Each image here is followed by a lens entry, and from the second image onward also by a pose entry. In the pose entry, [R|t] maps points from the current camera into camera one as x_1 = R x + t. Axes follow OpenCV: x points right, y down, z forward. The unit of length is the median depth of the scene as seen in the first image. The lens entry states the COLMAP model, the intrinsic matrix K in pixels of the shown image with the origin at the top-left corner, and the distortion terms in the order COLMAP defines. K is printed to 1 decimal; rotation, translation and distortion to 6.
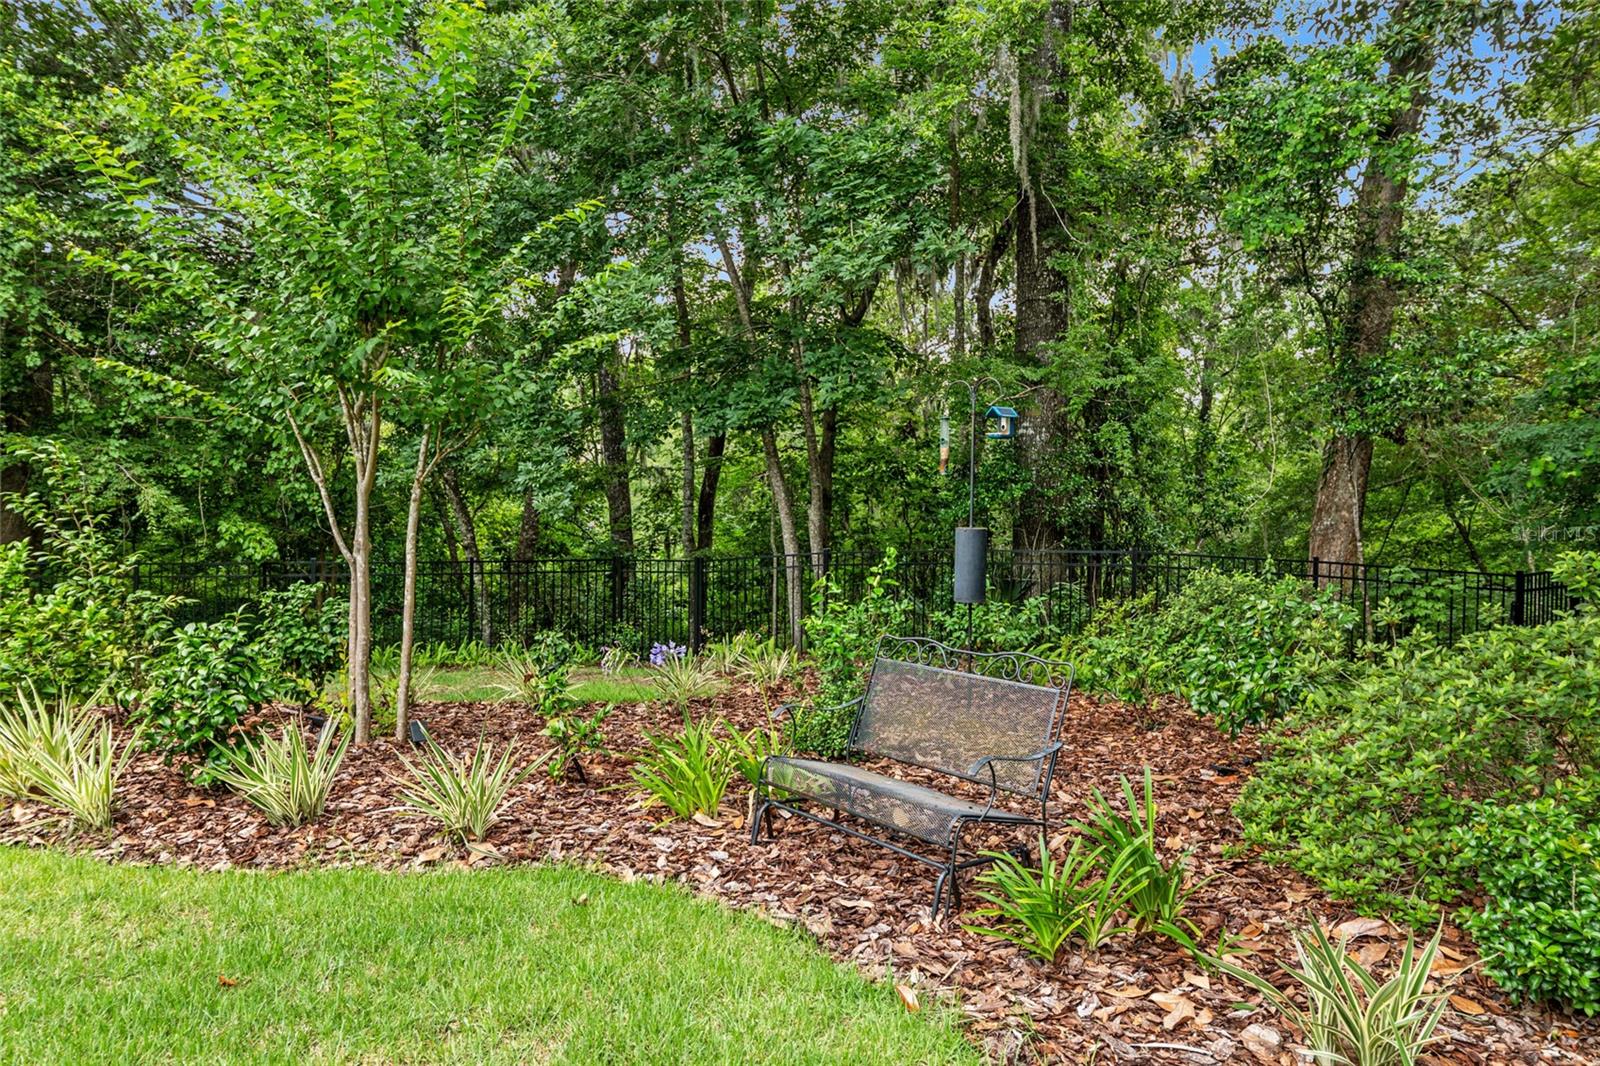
lens RADIAL K [[1029.7, 0, 800.7], [0, 1029.7, 482.5], [0, 0, 1]] dist [0.003215, -0.005752]
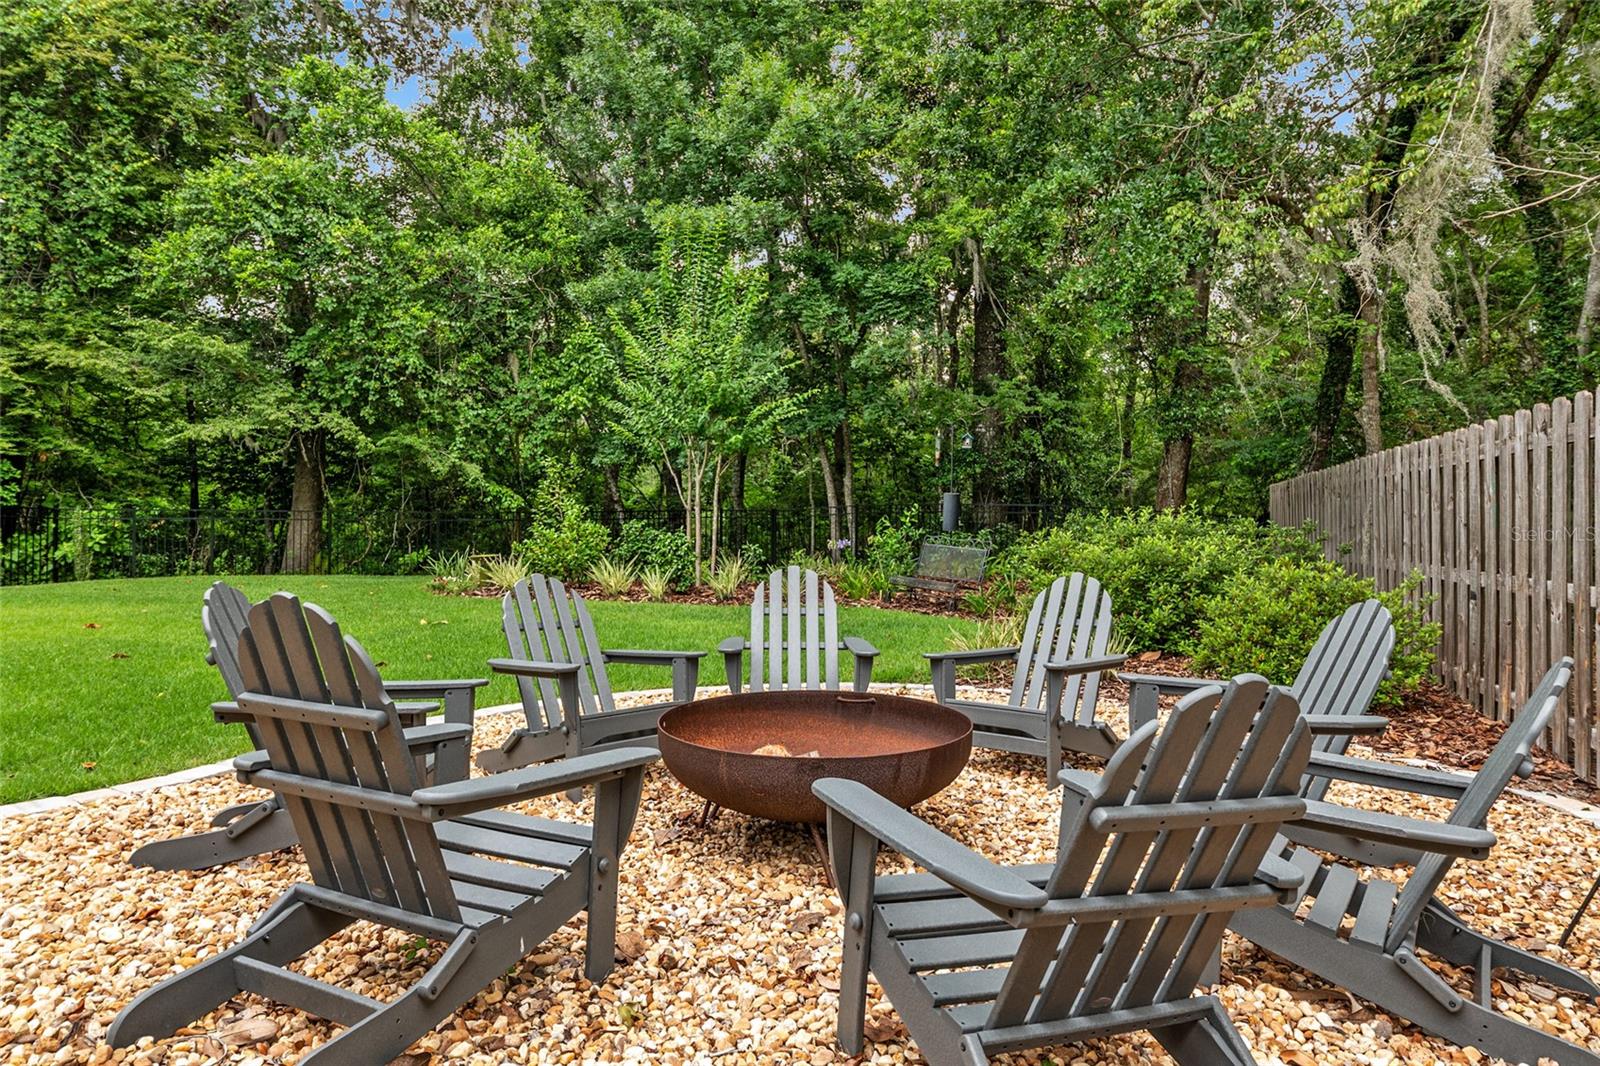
lens RADIAL K [[1029.7, 0, 800.7], [0, 1029.7, 482.5], [0, 0, 1]] dist [0.003215, -0.005752]
pose [[0.999180, 0.003538, 0.040344, -0.162983], [-0.005346, 0.998982, 0.044802, -0.050391], [-0.040144, -0.044981, 0.998181, -0.761341]]
